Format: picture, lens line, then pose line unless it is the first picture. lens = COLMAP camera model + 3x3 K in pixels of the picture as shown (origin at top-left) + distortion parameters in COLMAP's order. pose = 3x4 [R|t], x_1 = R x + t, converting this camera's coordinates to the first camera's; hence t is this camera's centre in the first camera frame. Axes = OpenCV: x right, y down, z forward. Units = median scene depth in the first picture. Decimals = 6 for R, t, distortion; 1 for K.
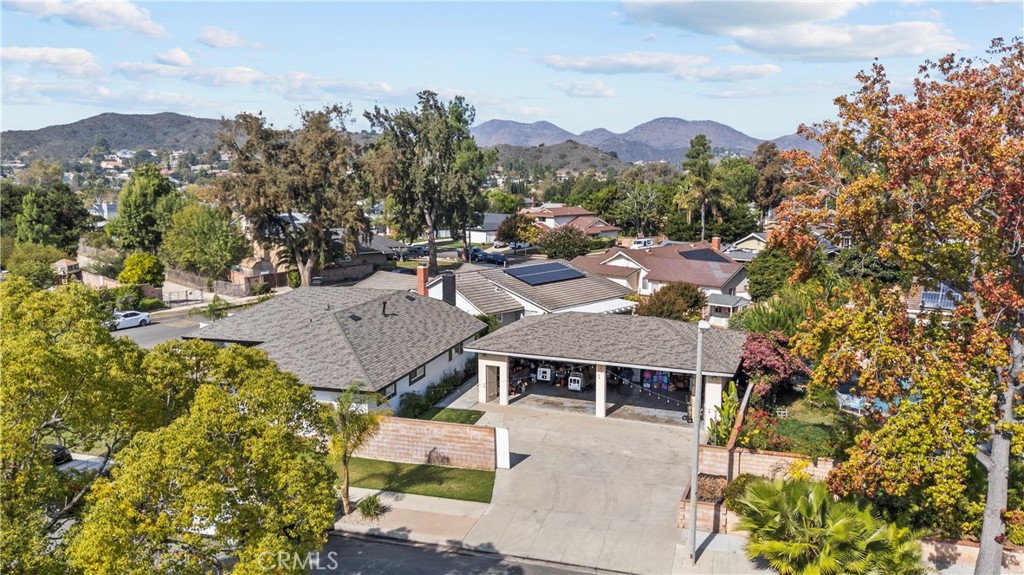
lens RADIAL K [[737.0, 0, 512.0], [0, 737.0, 287.5], [0, 0, 1]] dist [0.059198, -0.003220]
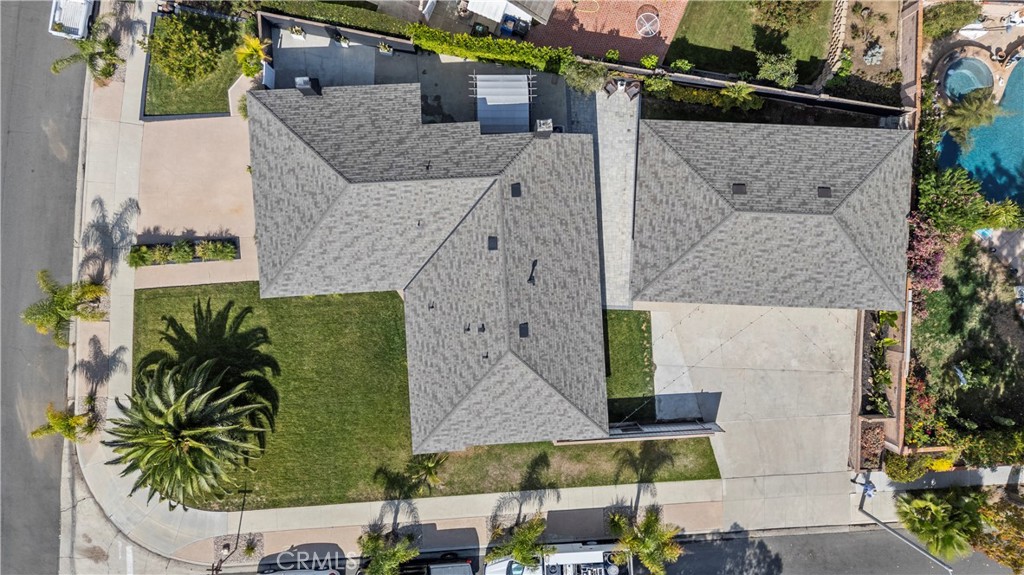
lens RADIAL K [[737.0, 0, 512.0], [0, 737.0, 287.5], [0, 0, 1]] dist [0.059198, -0.003220]
pose [[0.936178, -0.350320, 0.029084, -0.099096], [0.017821, 0.129928, 0.991363, -0.369457], [-0.351073, -0.927575, 0.127879, 0.400653]]
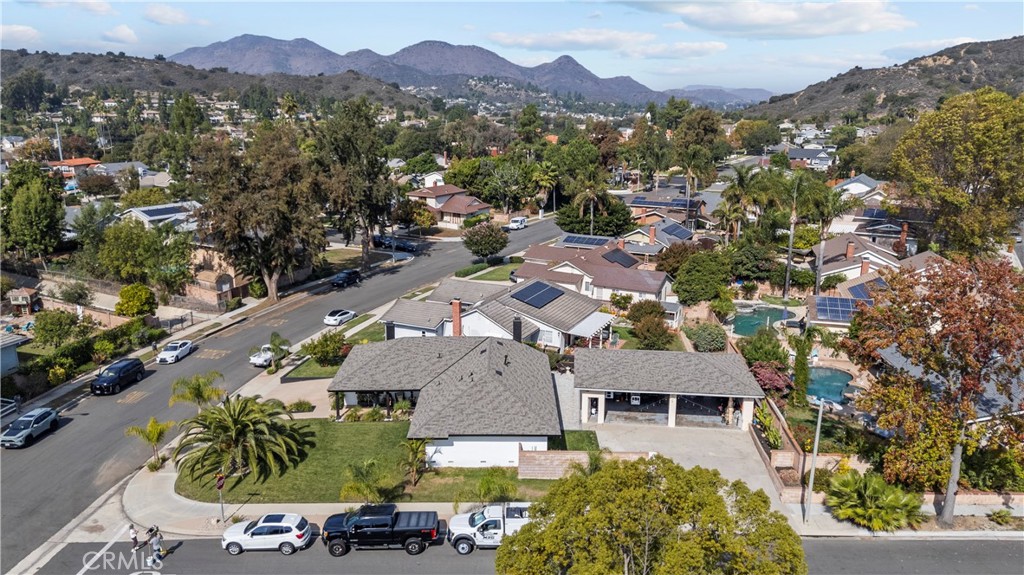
lens RADIAL K [[737.0, 0, 512.0], [0, 737.0, 287.5], [0, 0, 1]] dist [0.059198, -0.003220]
pose [[0.953084, -0.062043, 0.296278, -0.248462], [0.032128, 0.993974, 0.104798, -0.110226], [-0.300995, -0.090362, 0.949335, -0.123212]]
